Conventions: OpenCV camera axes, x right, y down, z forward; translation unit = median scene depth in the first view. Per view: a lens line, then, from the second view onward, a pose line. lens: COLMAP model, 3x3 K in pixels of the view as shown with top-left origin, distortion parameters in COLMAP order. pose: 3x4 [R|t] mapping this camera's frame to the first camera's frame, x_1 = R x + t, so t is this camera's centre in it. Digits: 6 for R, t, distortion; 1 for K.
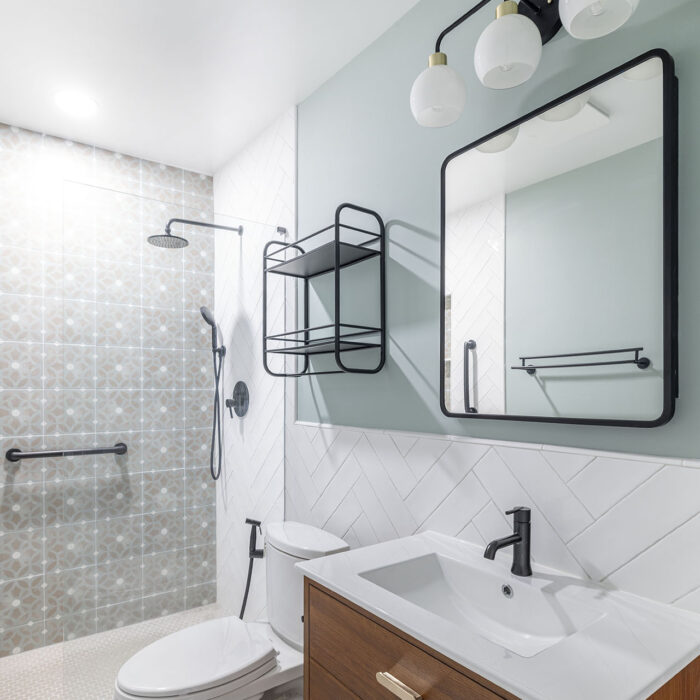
lens RADIAL K [[461.3, 0, 344.7], [0, 461.3, 384.5], [0, 0, 1]] dist [-0.004669, 0.002178]
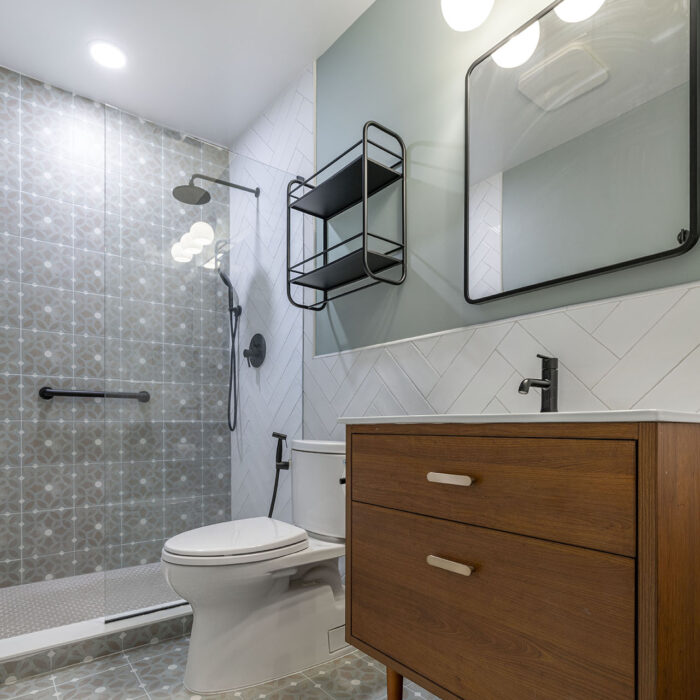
lens RADIAL K [[435.2, 0, 344.5], [0, 435.2, 380.8], [0, 0, 1]] dist [-0.003516, 0.001108]
pose [[0.999955, 0.001915, 0.009296, -0.035105], [-0.001940, 0.999994, 0.002720, 0.103485], [-0.009290, -0.002738, 0.999953, -0.007340]]
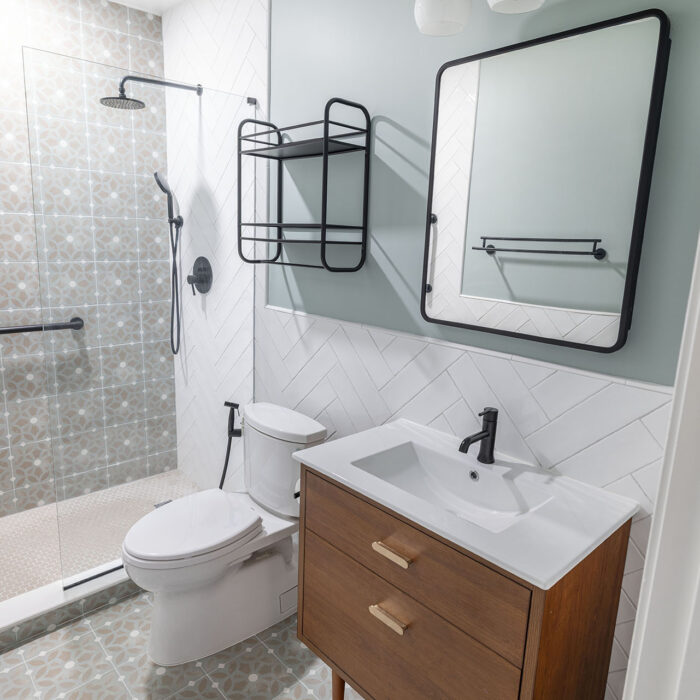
lens RADIAL K [[479.8, 0, 335.1], [0, 479.8, 332.1], [0, 0, 1]] dist [-0.004160, 0.000805]
pose [[0.995447, 0.016494, 0.093883, -0.042026], [-0.033055, 0.983531, 0.177690, -0.042091], [-0.089406, -0.179984, 0.979598, -0.041578]]
